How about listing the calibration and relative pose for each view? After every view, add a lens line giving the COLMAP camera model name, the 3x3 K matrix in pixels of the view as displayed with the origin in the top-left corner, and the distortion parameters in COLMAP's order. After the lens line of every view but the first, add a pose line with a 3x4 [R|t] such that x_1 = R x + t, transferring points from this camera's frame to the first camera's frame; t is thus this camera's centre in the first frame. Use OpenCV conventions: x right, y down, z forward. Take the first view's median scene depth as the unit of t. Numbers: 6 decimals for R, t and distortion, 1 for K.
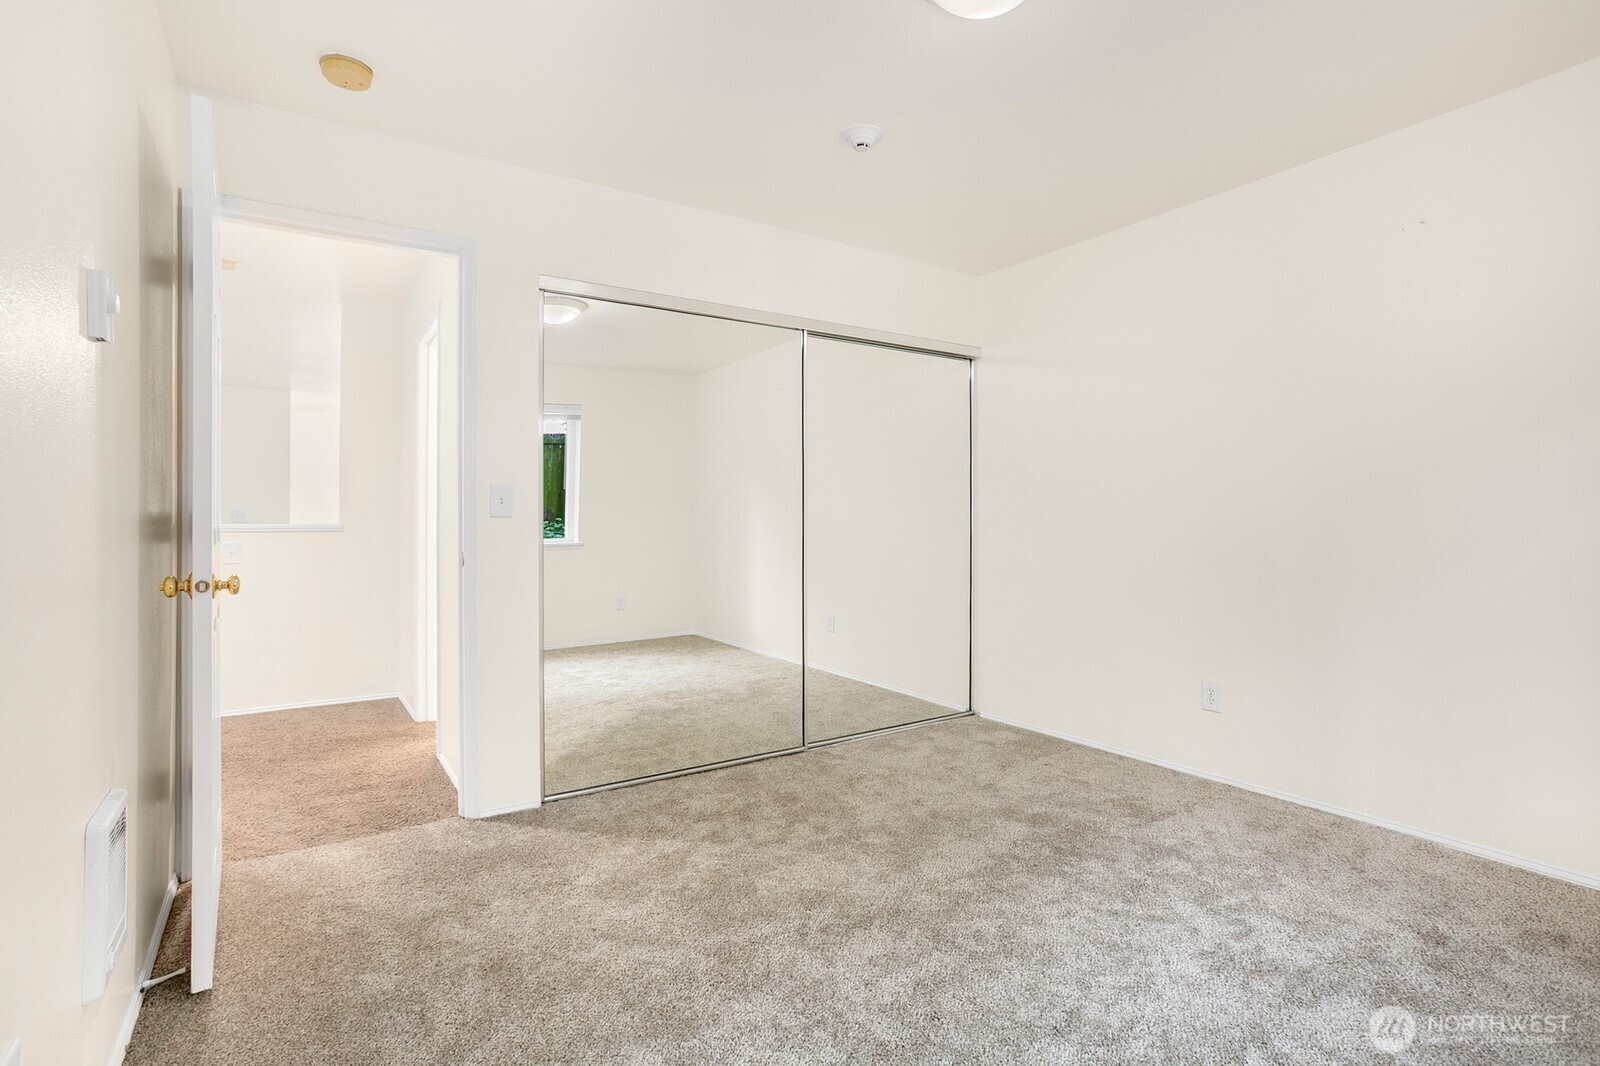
lens RADIAL K [[792.4, 0, 794.7], [0, 792.4, 539.6], [0, 0, 1]] dist [-0.067694, 0.032928]
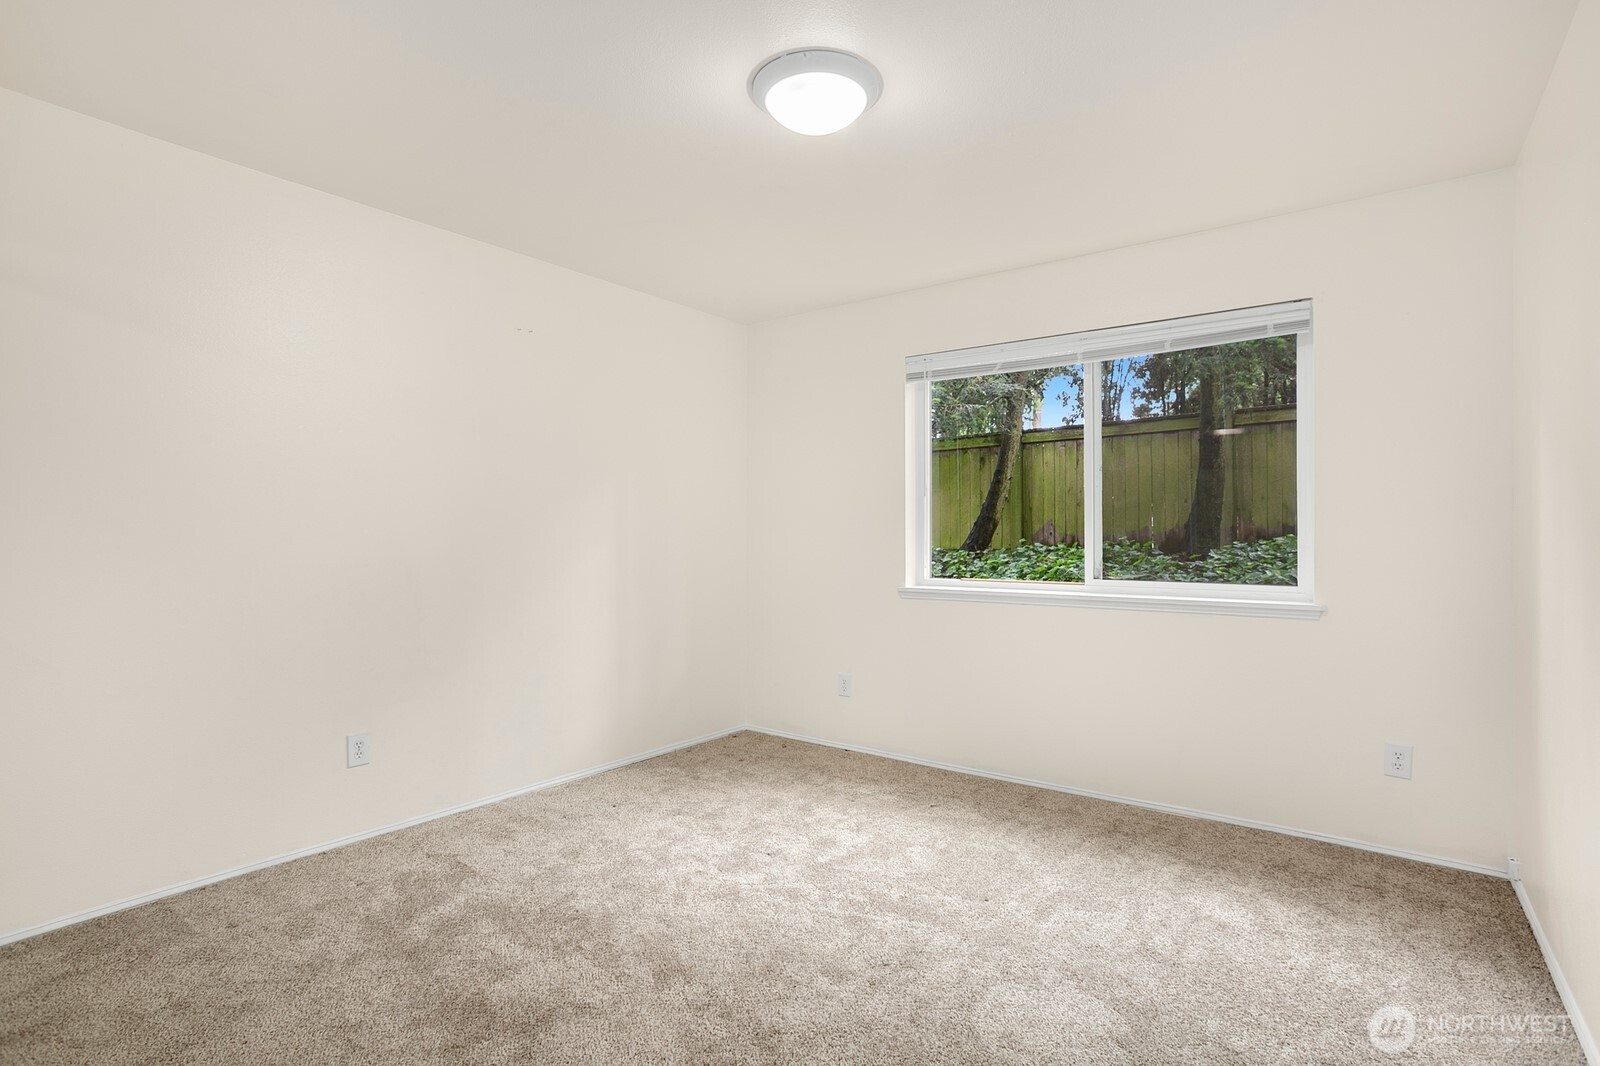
lens RADIAL K [[777.7, 0, 824.4], [0, 777.7, 532.1], [0, 0, 1]] dist [-0.063498, 0.037022]
pose [[-0.354951, 0.003493, 0.934879, -0.618051], [0.017419, 0.999844, 0.002878, -0.060373], [-0.934723, 0.017306, -0.354956, 0.979117]]
